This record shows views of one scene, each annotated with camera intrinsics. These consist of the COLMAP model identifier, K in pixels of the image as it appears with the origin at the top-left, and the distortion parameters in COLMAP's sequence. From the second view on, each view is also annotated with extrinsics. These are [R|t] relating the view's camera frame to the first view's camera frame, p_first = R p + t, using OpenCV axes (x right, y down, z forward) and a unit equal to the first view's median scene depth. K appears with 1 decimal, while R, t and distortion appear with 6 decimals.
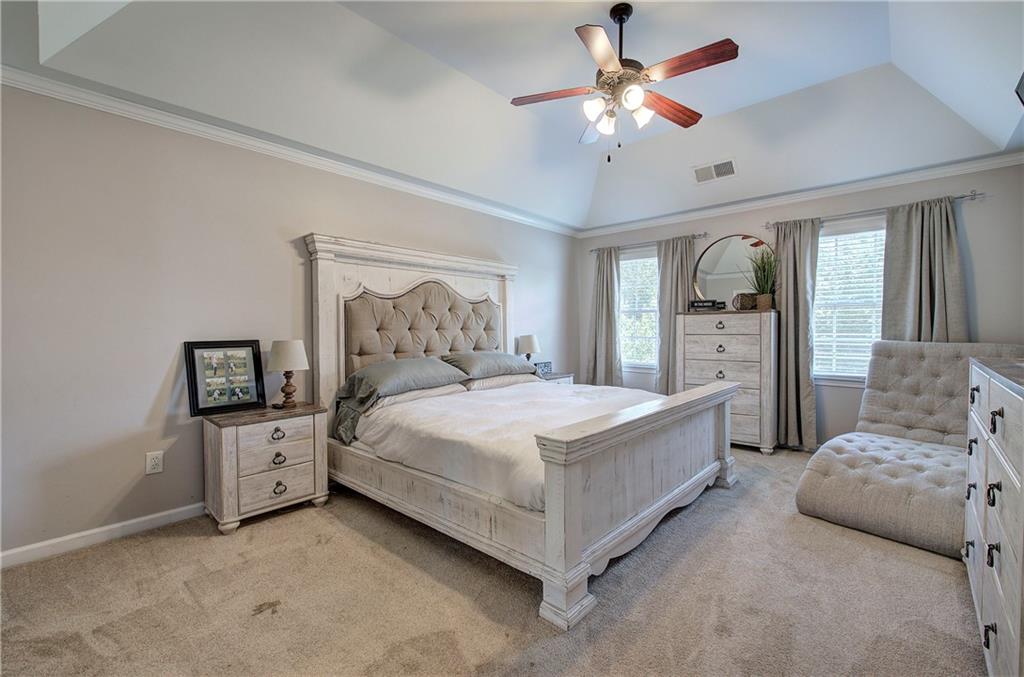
lens RADIAL K [[437.7, 0, 516.6], [0, 437.7, 336.3], [0, 0, 1]] dist [-0.001621, -0.000089]
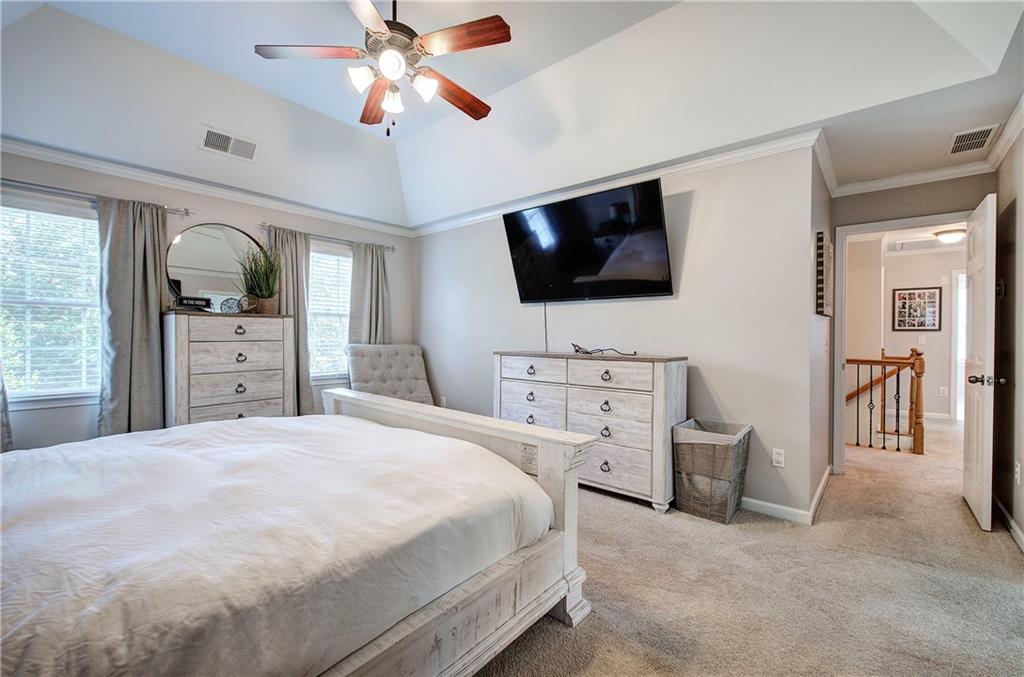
lens RADIAL K [[434.3, 0, 513.0], [0, 434.3, 339.1], [0, 0, 1]] dist [-0.001300, 0.000190]
pose [[-0.043153, -0.007618, 0.999039, -0.456672], [0.009203, 0.999925, 0.008023, -0.011356], [-0.999026, 0.009541, -0.043080, 0.583043]]
